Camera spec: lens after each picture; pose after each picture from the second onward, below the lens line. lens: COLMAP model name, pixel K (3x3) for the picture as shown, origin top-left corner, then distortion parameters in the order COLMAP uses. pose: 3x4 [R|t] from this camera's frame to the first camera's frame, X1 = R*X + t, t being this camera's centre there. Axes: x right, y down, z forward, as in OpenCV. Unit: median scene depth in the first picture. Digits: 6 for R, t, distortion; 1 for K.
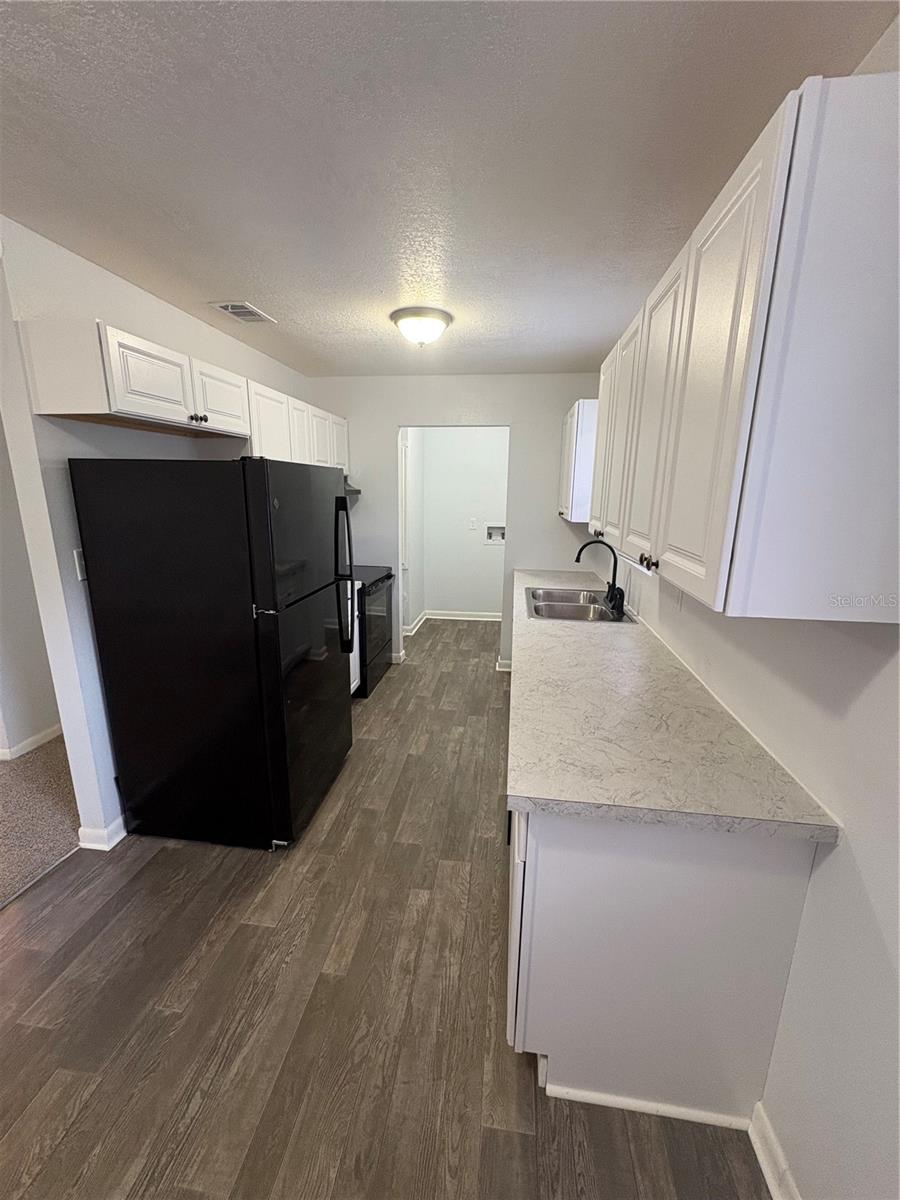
lens RADIAL K [[476.3, 0, 450.0], [0, 476.3, 600.0], [0, 0, 1]] dist [-0.002289, 0.000056]
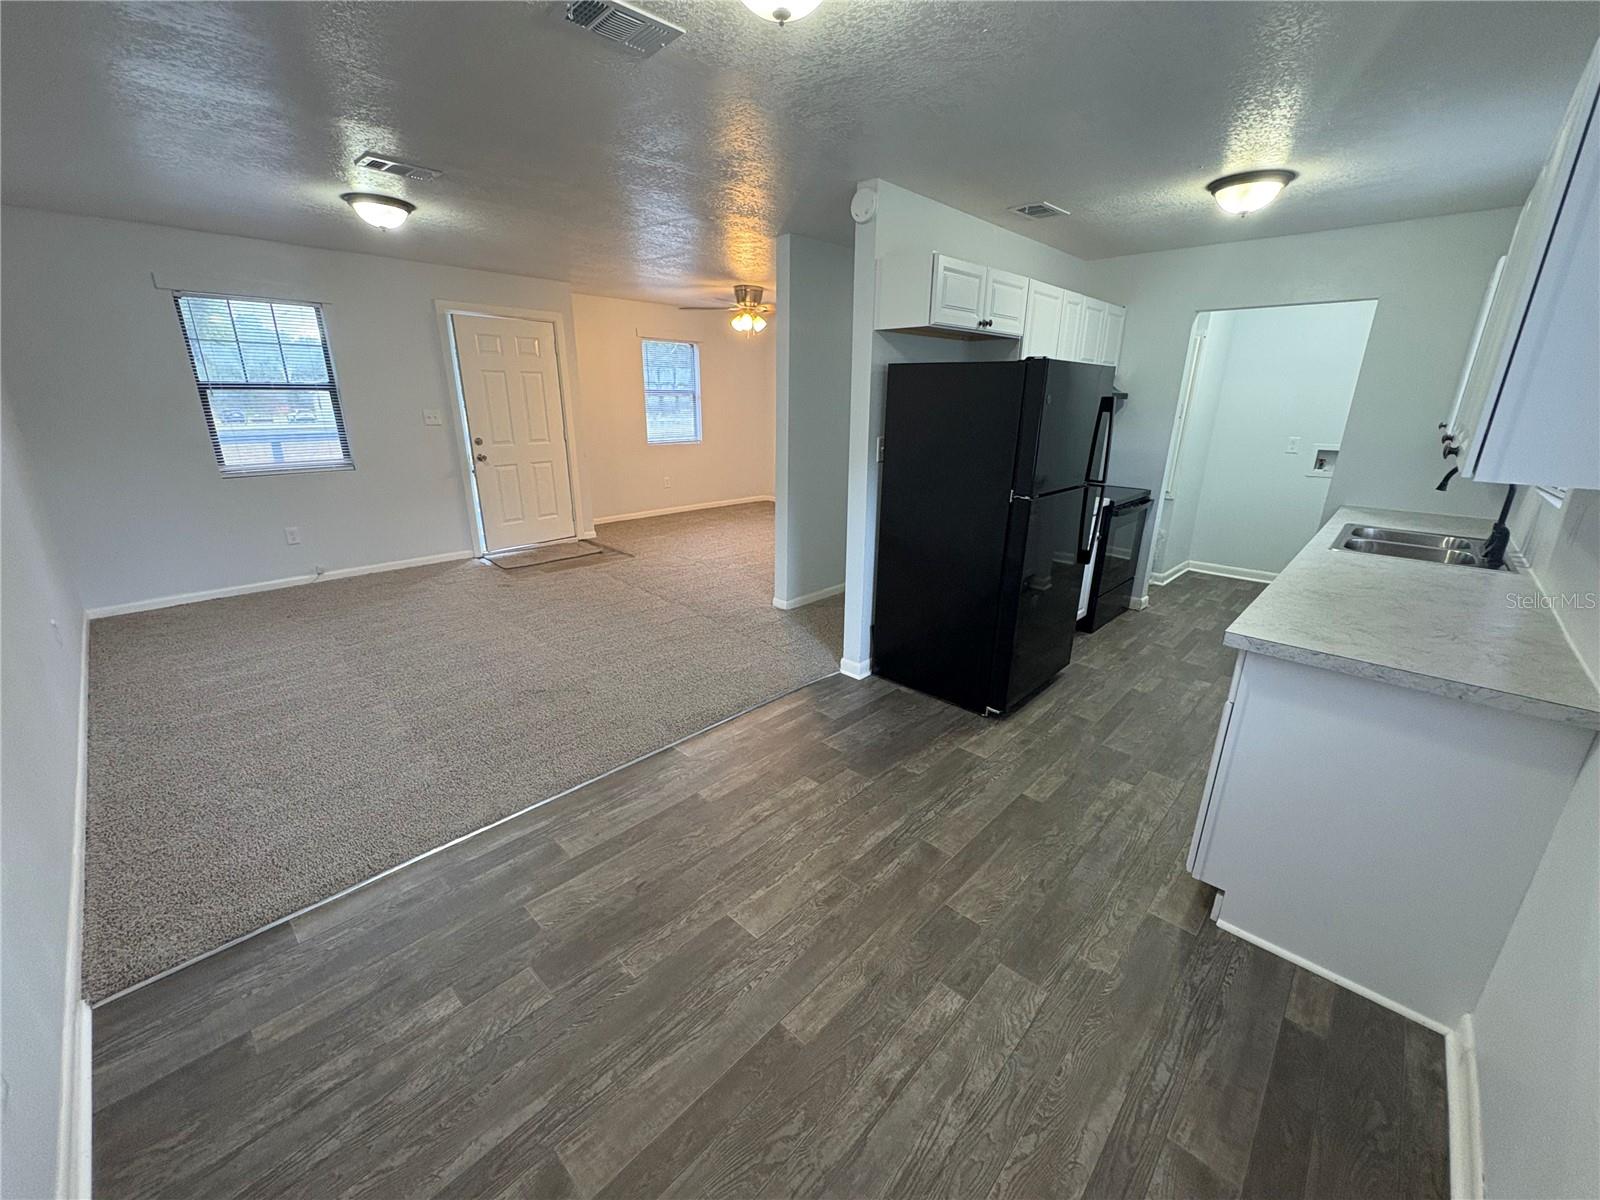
lens RADIAL K [[635.1, 0, 800.0], [0, 635.1, 600.0], [0, 0, 1]] dist [-0.002289, 0.000056]
pose [[0.808992, 0.176000, -0.560852, 0.061054], [-0.134147, 0.984224, 0.115359, 0.129841], [0.572307, -0.018088, 0.819840, -0.436778]]
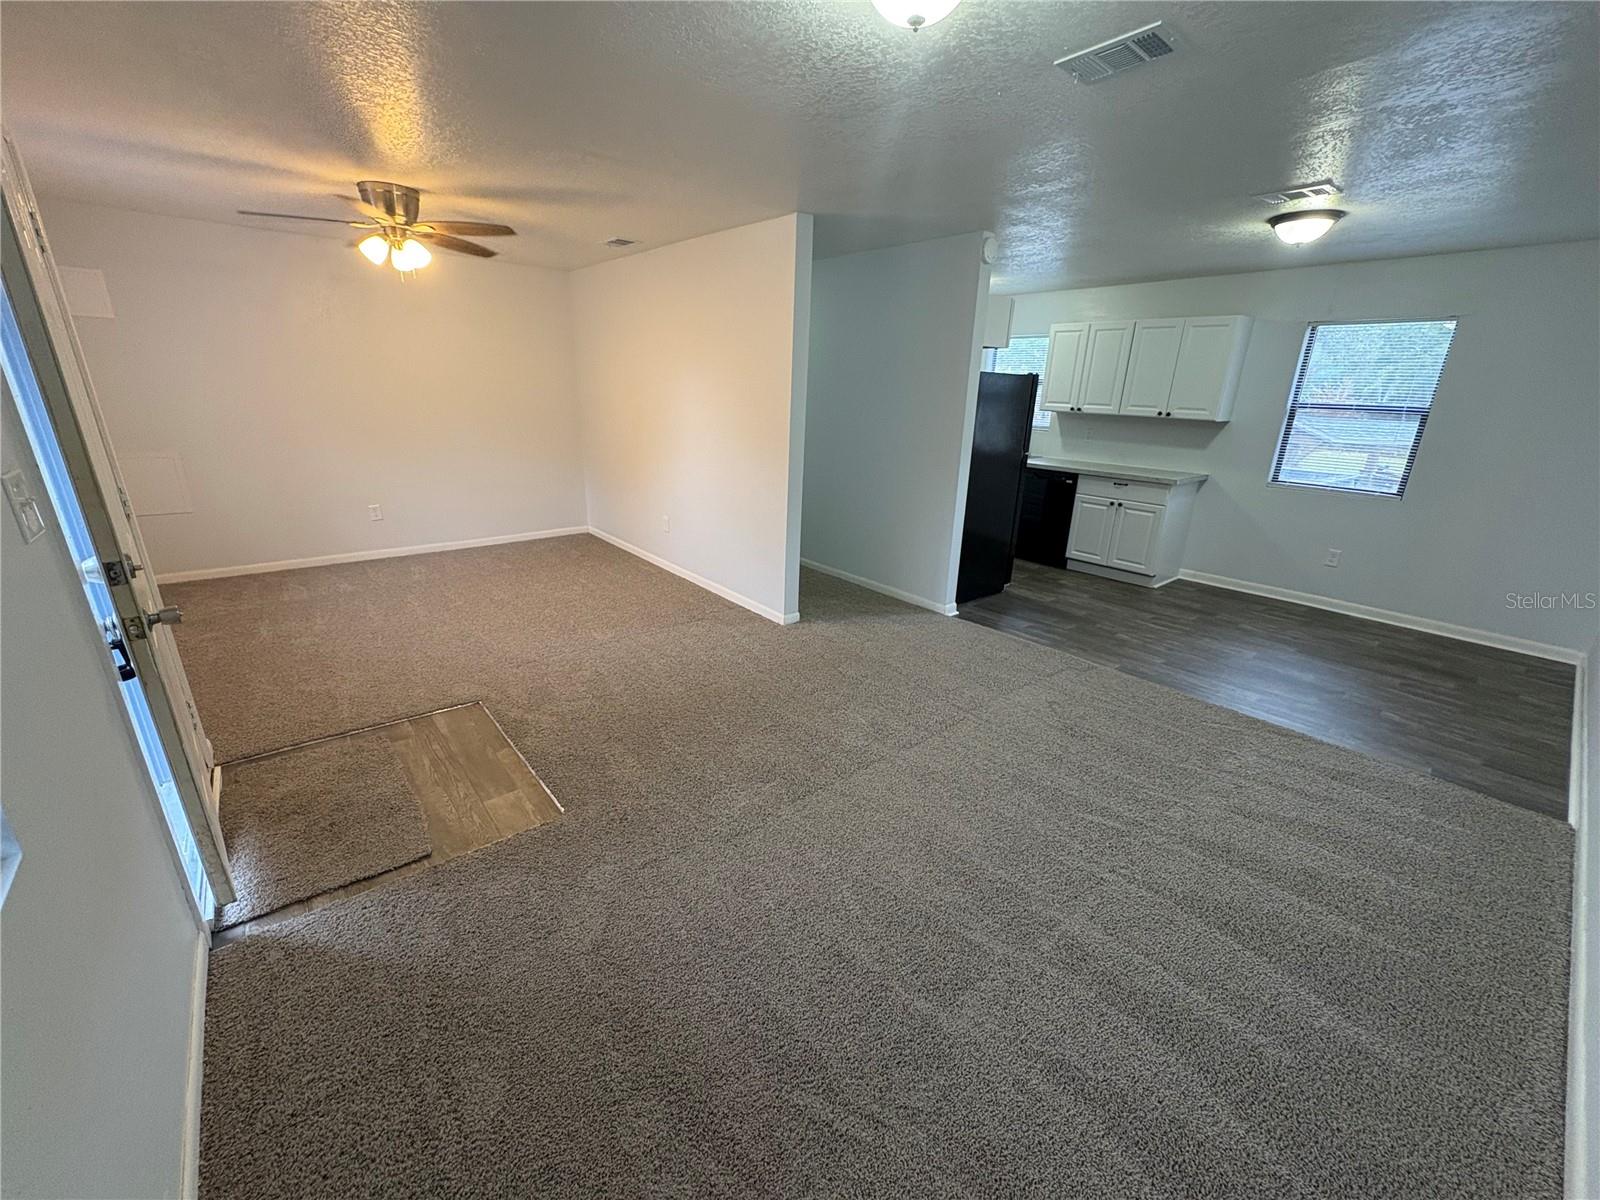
lens RADIAL K [[635.1, 0, 800.0], [0, 635.1, 600.0], [0, 0, 1]] dist [-0.002289, 0.000056]
pose [[0.674882, -0.237183, 0.698769, -2.404156], [0.152777, 0.971330, 0.182145, -0.005838], [-0.721937, -0.016170, 0.691770, -0.117753]]
